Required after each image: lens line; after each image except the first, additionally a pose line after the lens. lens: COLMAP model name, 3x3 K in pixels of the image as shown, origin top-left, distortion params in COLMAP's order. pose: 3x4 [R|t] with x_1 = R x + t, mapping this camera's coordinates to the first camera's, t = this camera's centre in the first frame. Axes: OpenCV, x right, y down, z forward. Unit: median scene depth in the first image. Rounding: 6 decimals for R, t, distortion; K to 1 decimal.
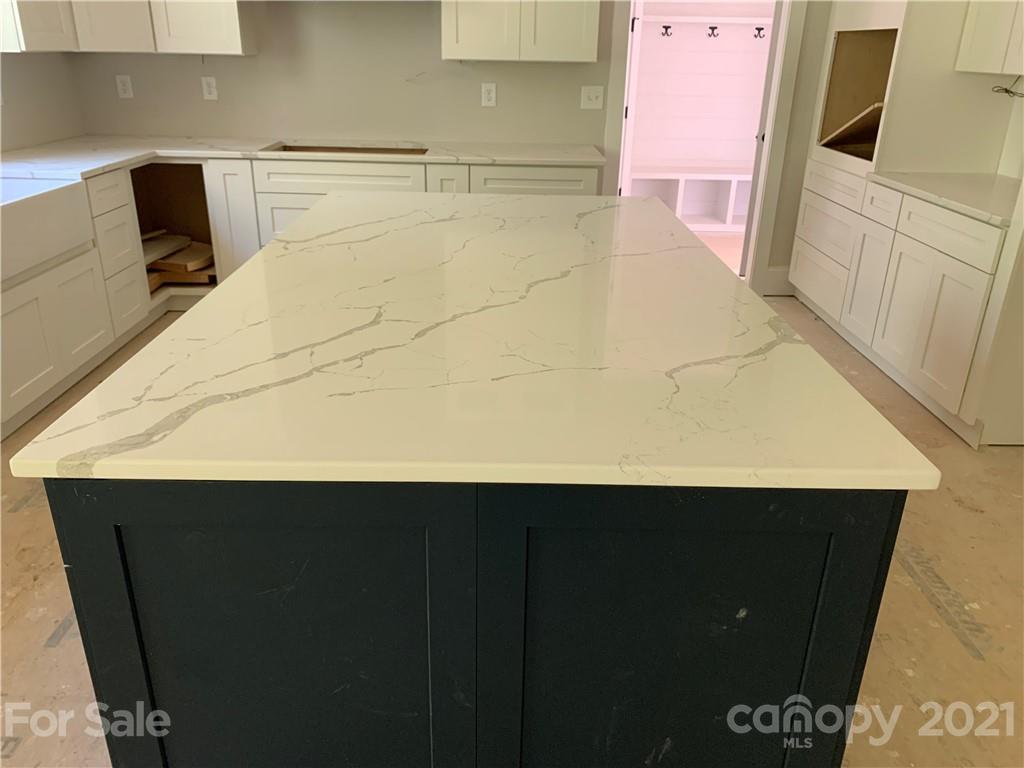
lens RADIAL K [[781.9, 0, 511.8], [0, 781.9, 388.2], [0, 0, 1]] dist [0.026756, -0.032348]
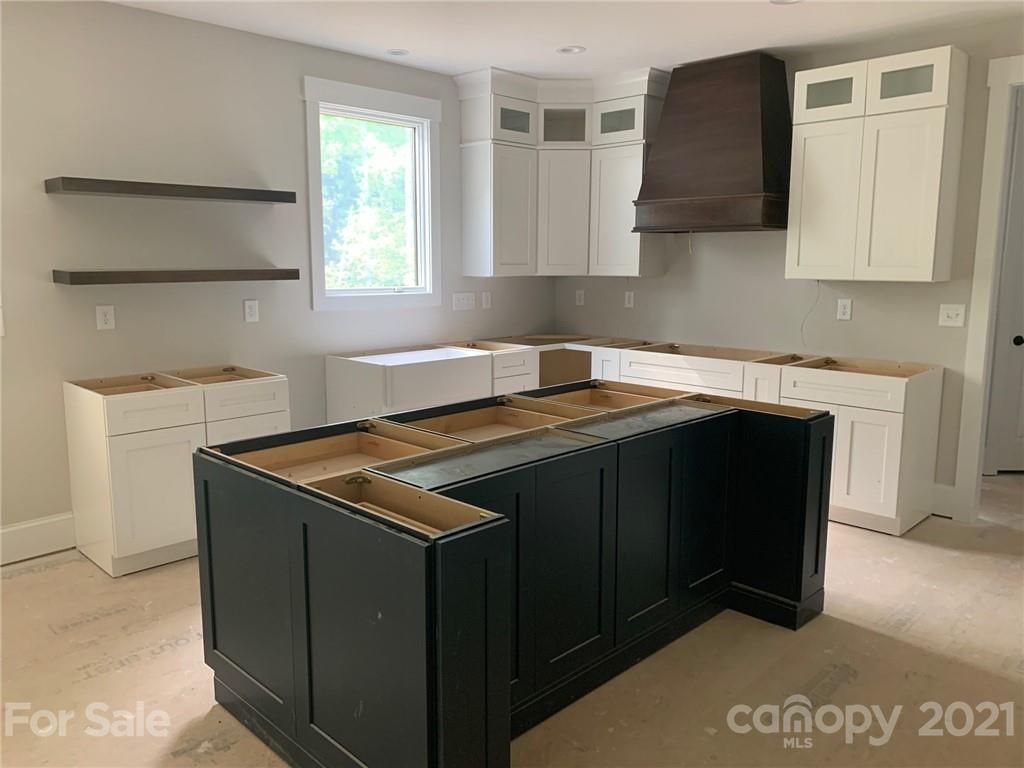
lens RADIAL K [[781.9, 0, 509.7], [0, 781.9, 389.9], [0, 0, 1]] dist [0.026756, -0.032348]
pose [[0.705850, 0.099381, -0.701355, 0.446267], [-0.271087, 0.952635, -0.137837, 0.001022], [0.654437, 0.287420, 0.699358, -0.014953]]
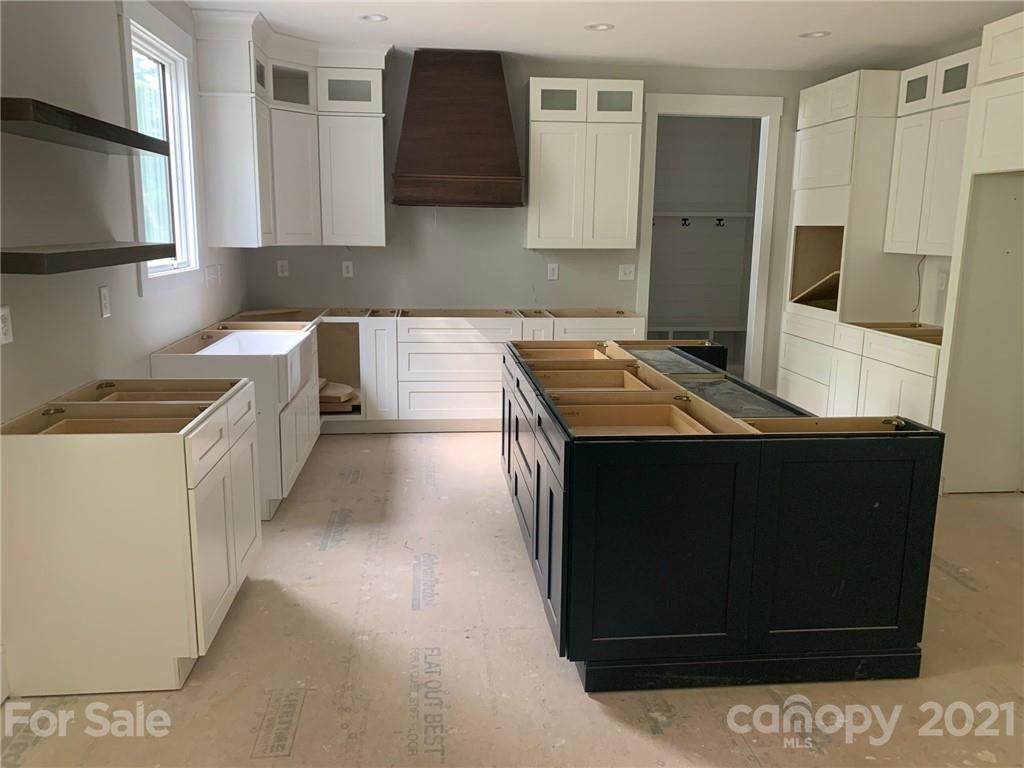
lens RADIAL K [[781.9, 0, 511.4], [0, 781.9, 383.5], [0, 0, 1]] dist [0.026756, -0.032348]
pose [[0.995235, -0.026953, 0.093705, -0.254871], [0.046029, 0.977082, -0.207825, 0.105706], [-0.085956, 0.211148, 0.973667, -0.303592]]
